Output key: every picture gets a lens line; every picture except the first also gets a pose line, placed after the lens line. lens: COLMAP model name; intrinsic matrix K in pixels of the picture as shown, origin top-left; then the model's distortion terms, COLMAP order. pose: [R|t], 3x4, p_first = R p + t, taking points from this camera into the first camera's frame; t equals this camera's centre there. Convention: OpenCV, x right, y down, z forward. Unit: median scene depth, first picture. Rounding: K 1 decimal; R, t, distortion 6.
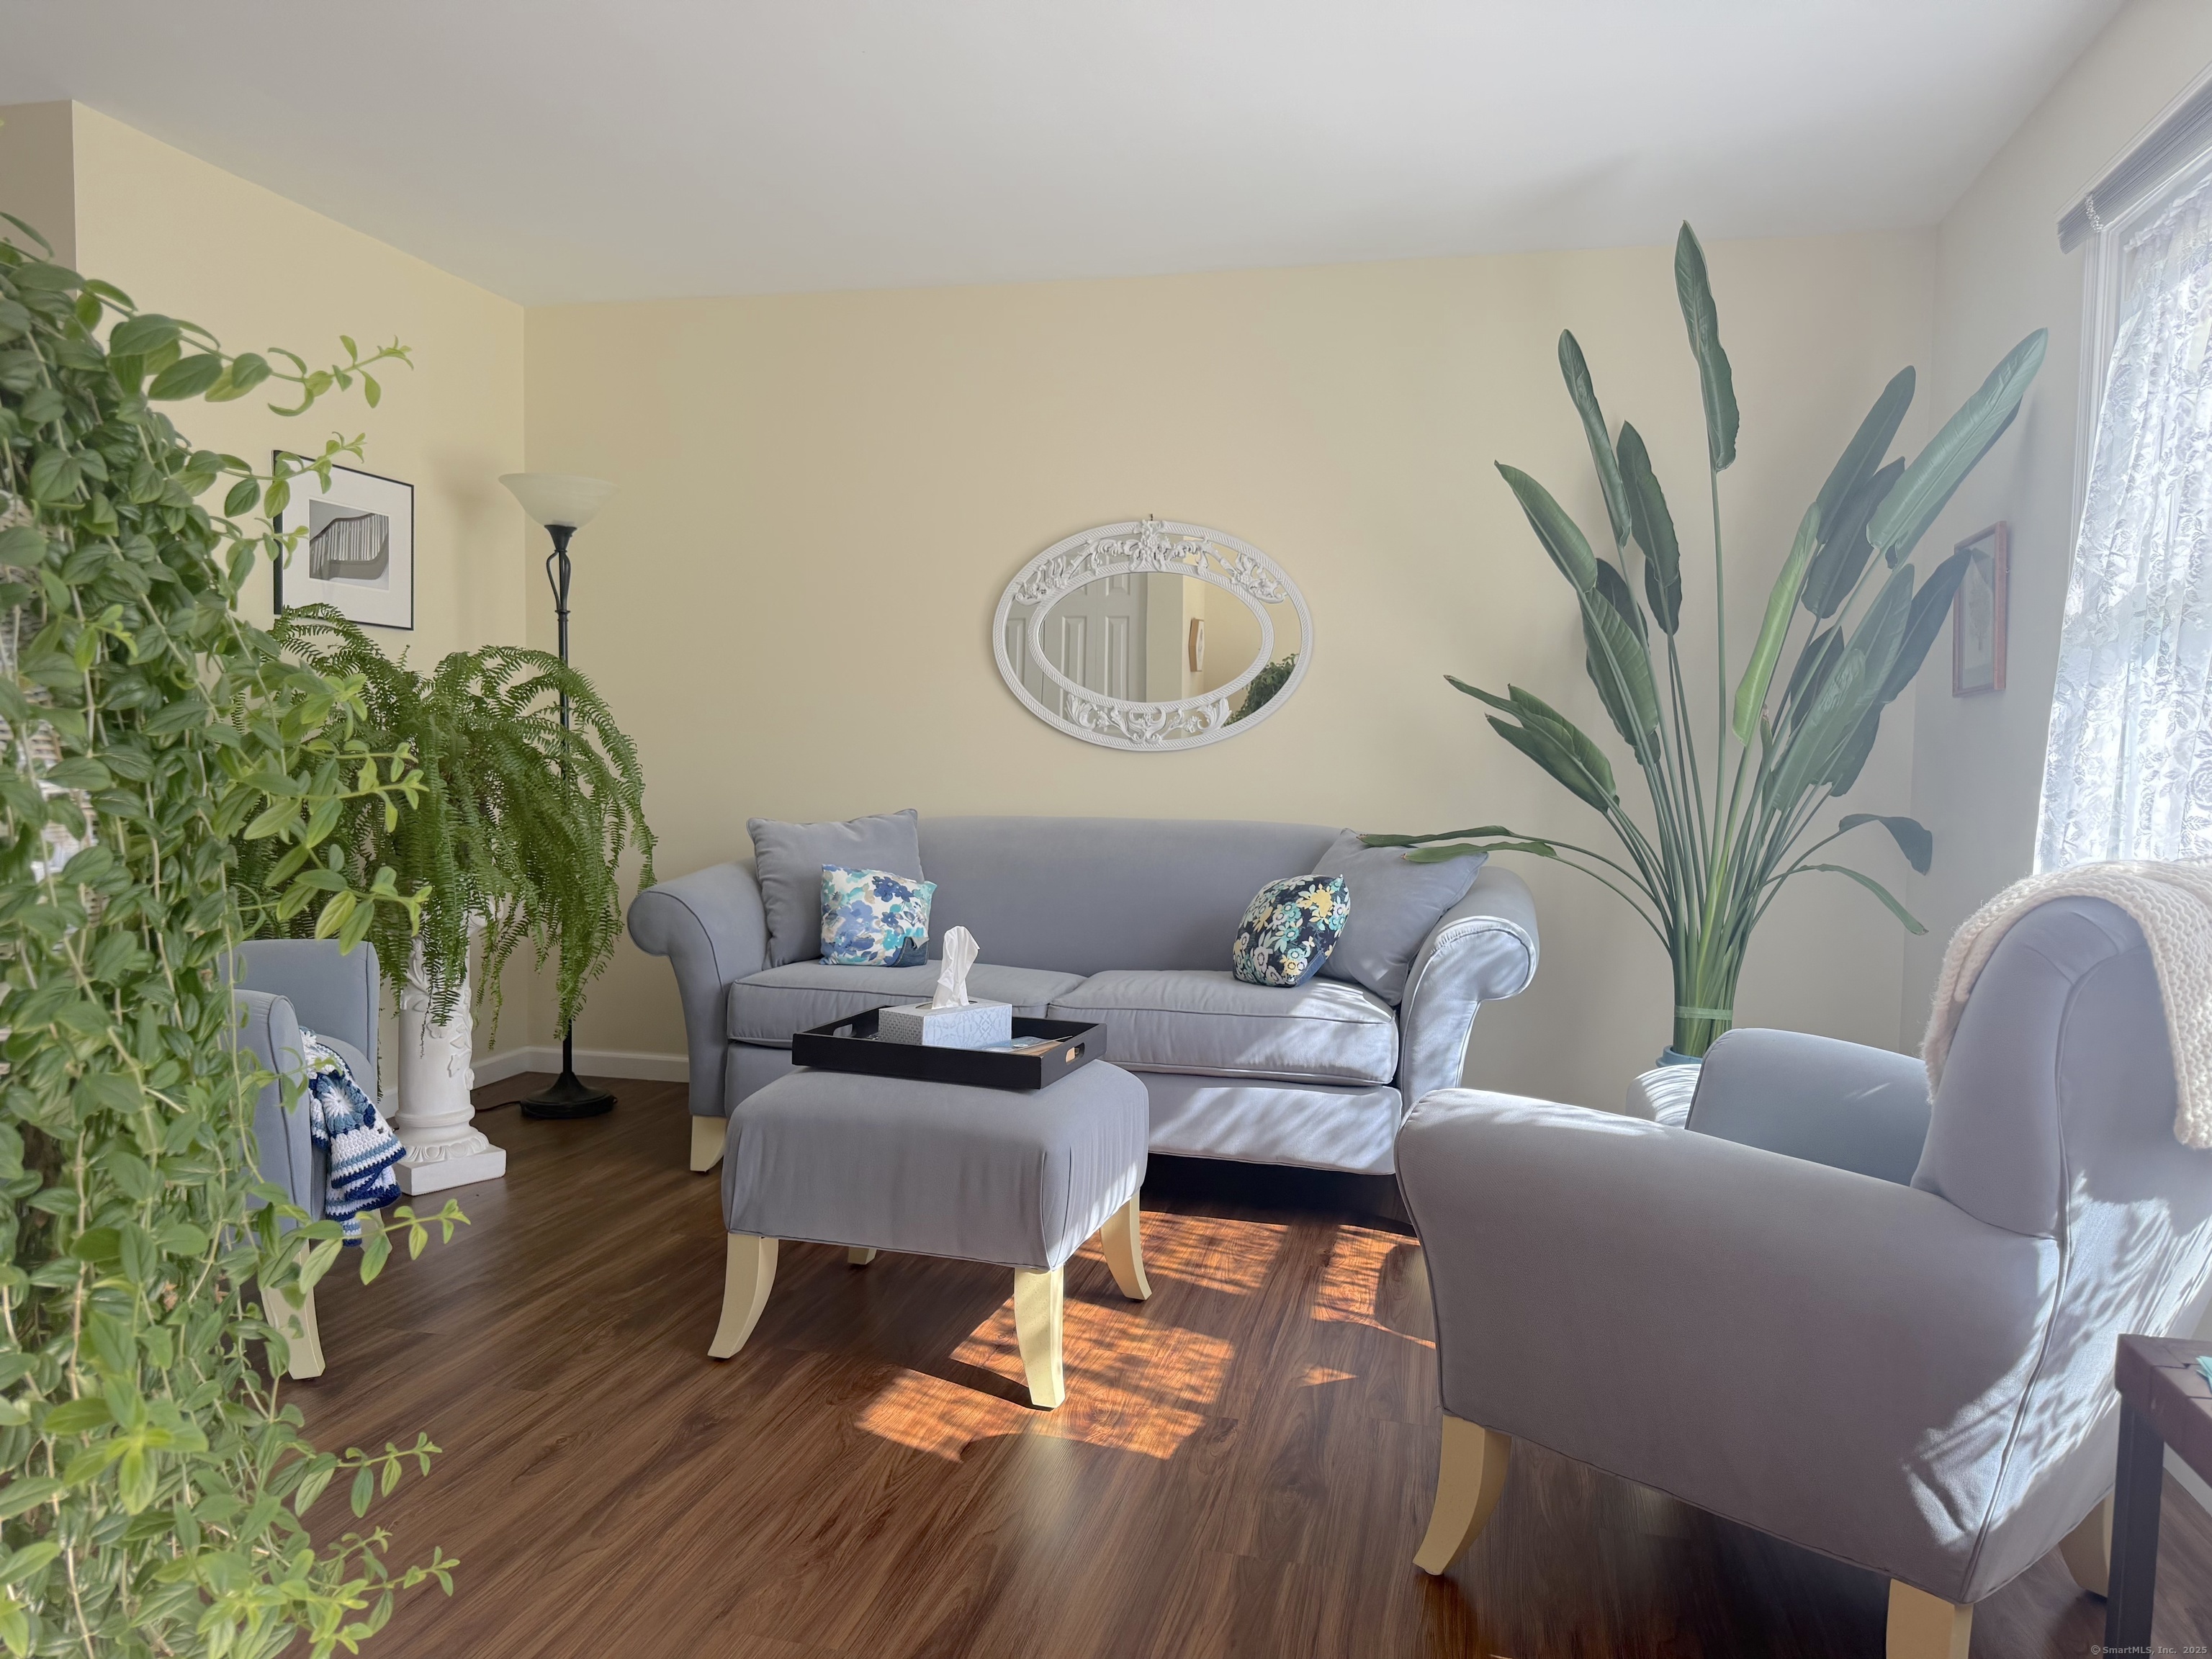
lens RADIAL K [[1521.7, 0, 1106.0], [0, 1521.7, 829.5], [0, 0, 1]] dist [0.081368, -0.111366]
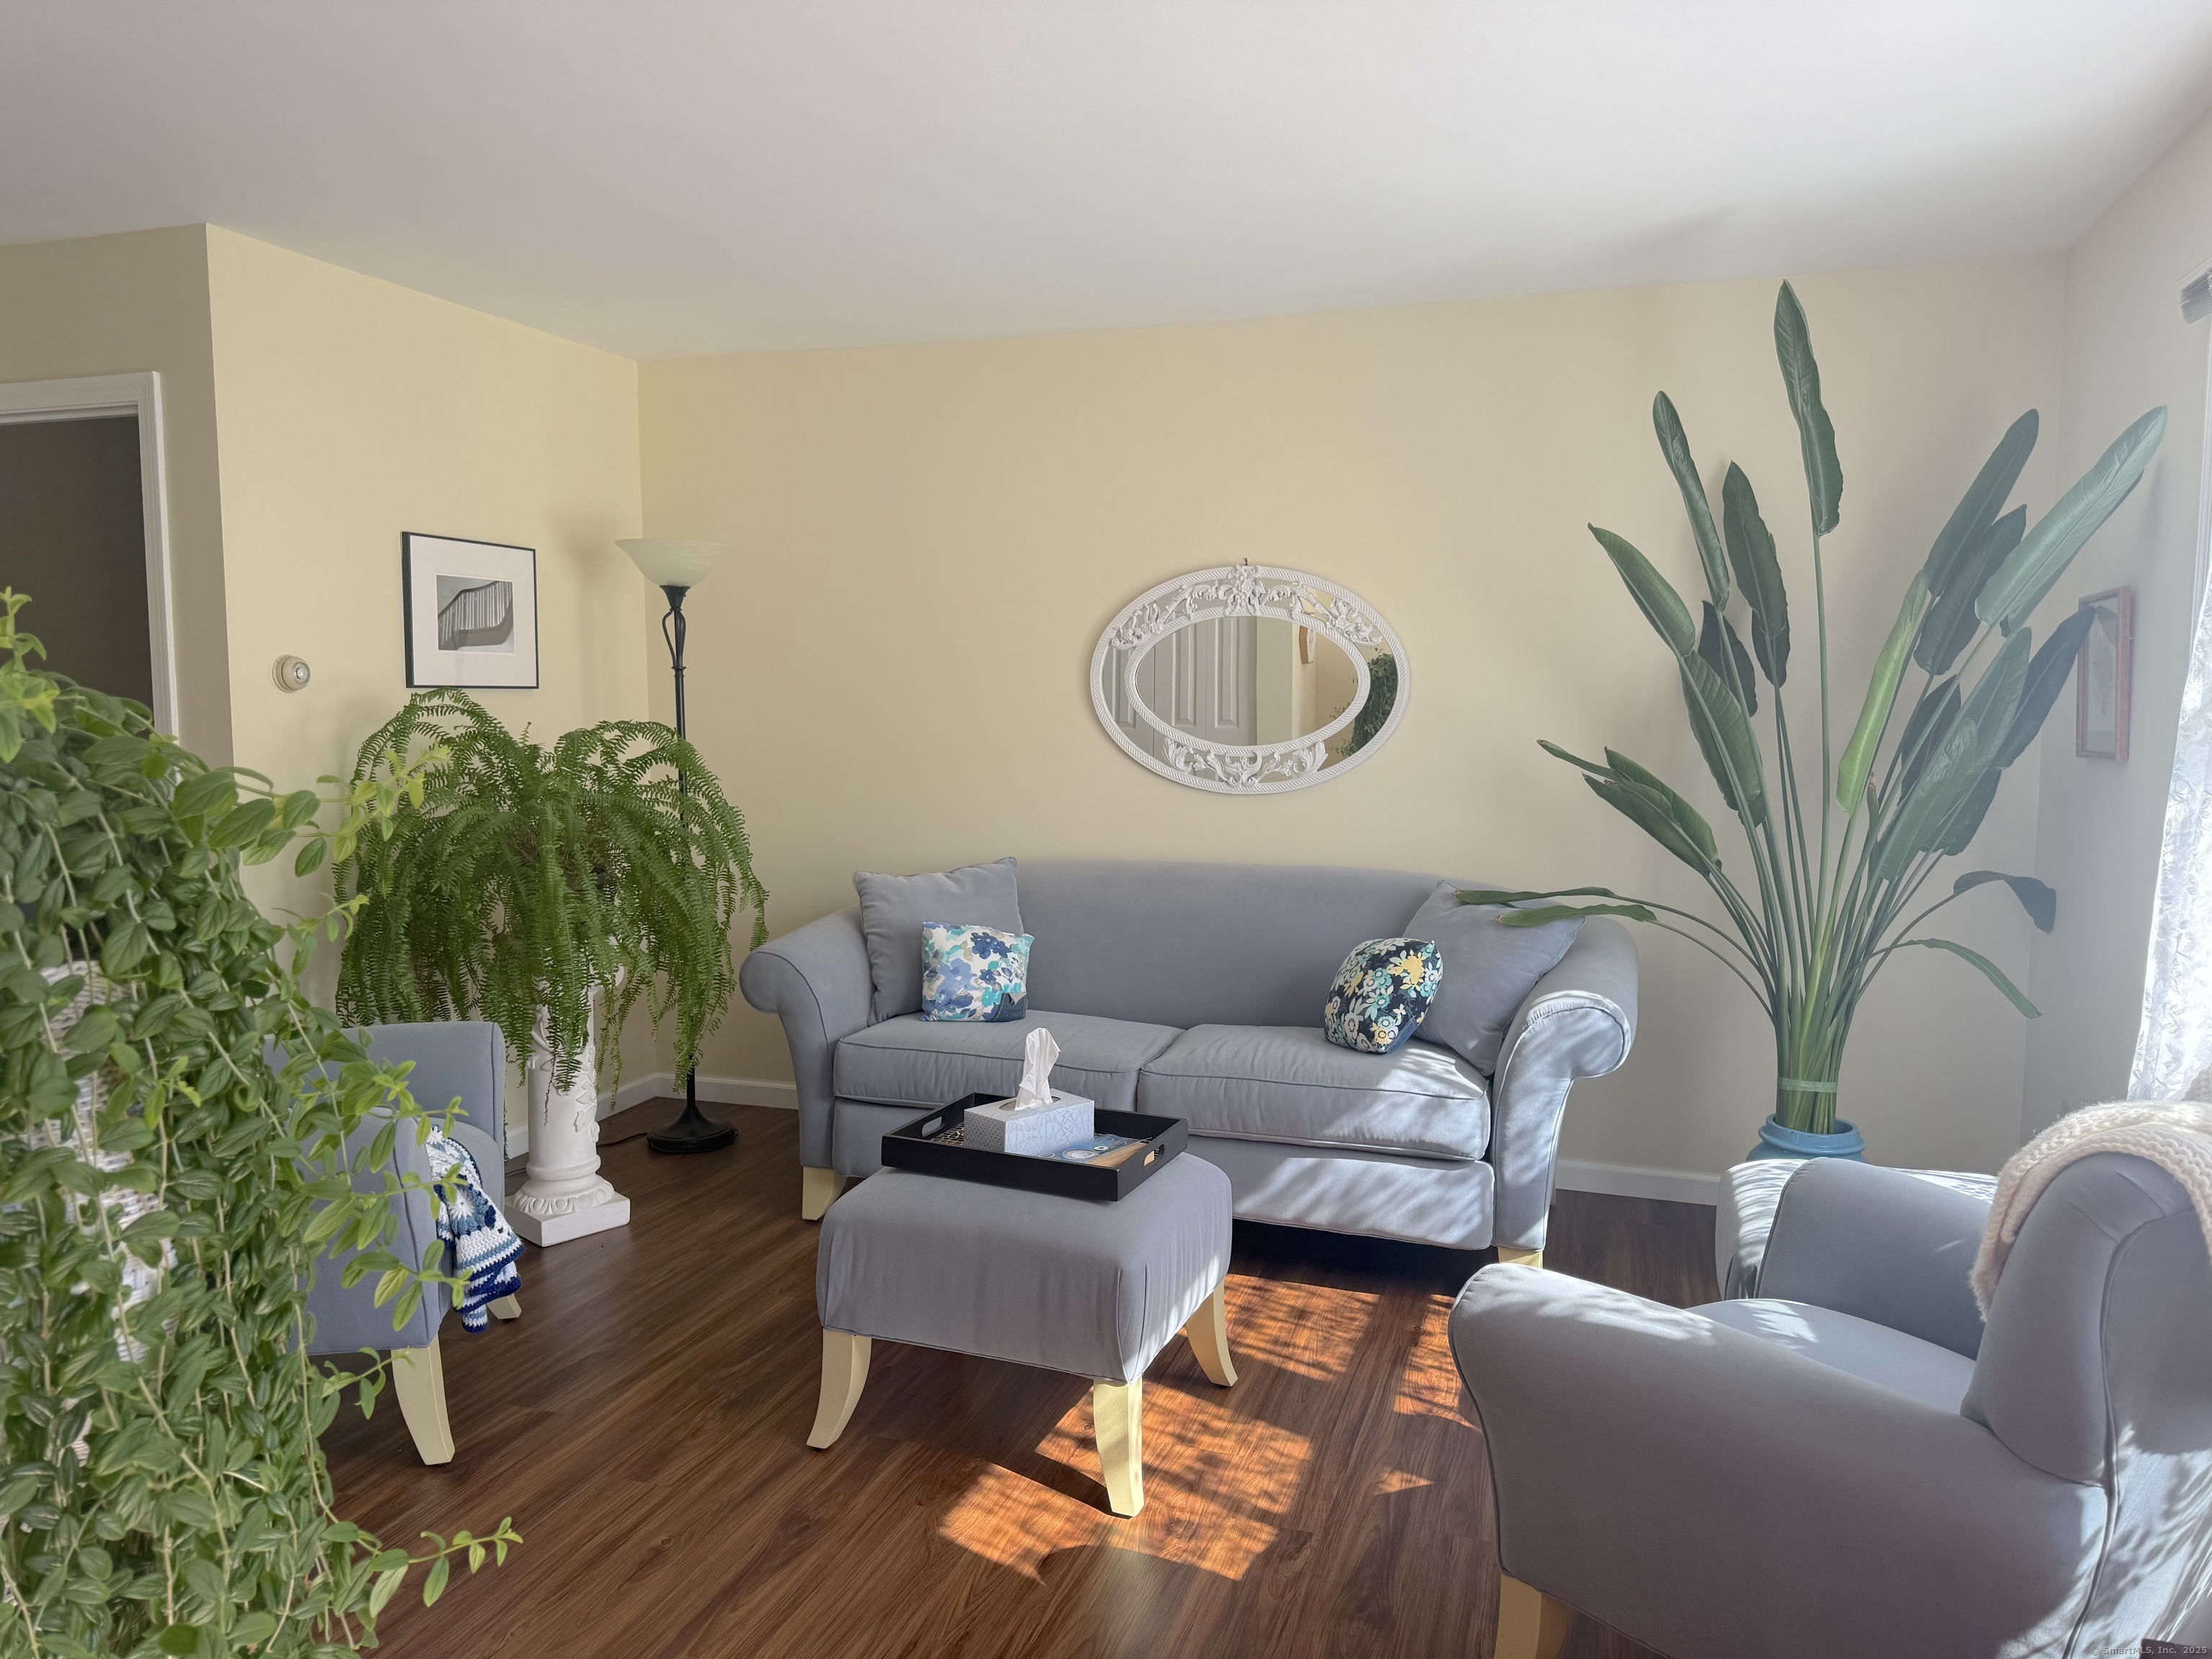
lens RADIAL K [[1521.4, 0, 1106.0], [0, 1521.4, 829.5], [0, 0, 1]] dist [0.067136, -0.073611]
pose [[0.996490, -0.009200, -0.083206, 0.030269], [0.011593, 0.999532, 0.028321, -0.088612], [0.082907, -0.029186, 0.996130, -0.011711]]
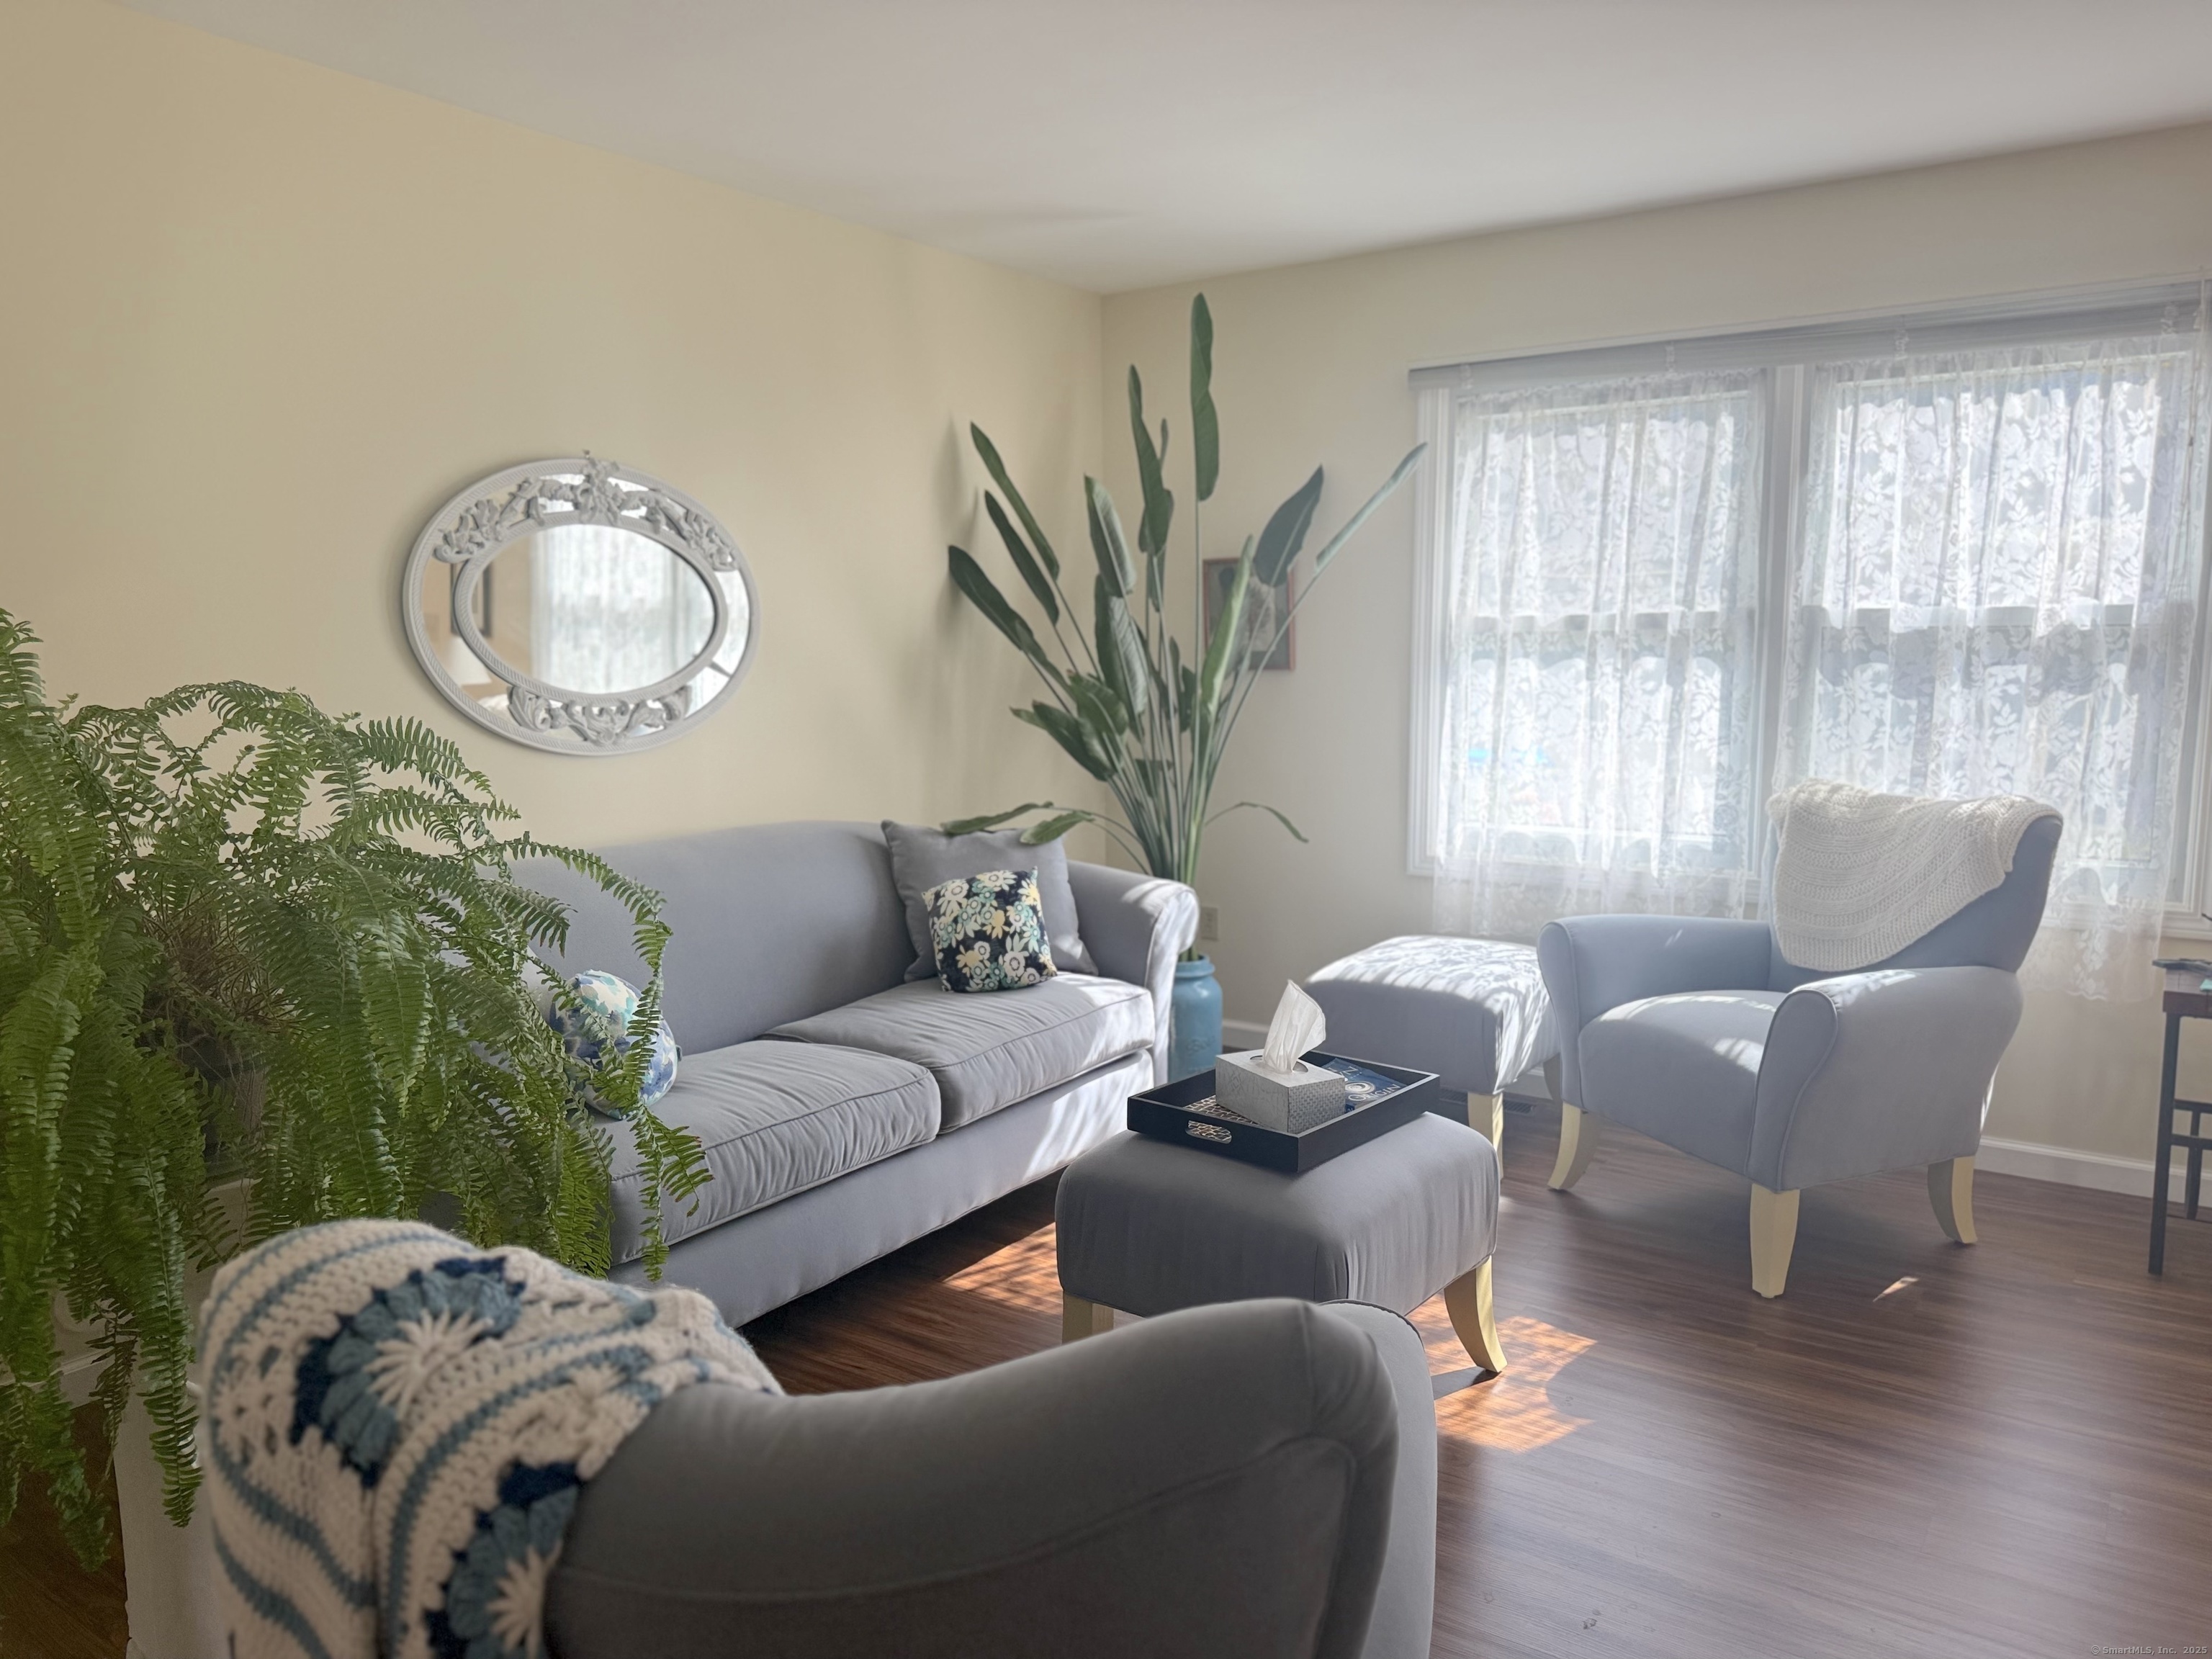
lens RADIAL K [[1575.7, 0, 1106.0], [0, 1575.7, 829.5], [0, 0, 1]] dist [0.147720, -0.000506]
pose [[0.342156, -0.139836, 0.929180, -0.982194], [0.061105, 0.990083, 0.126501, -0.153184], [-0.937654, 0.013495, 0.347307, 0.701044]]
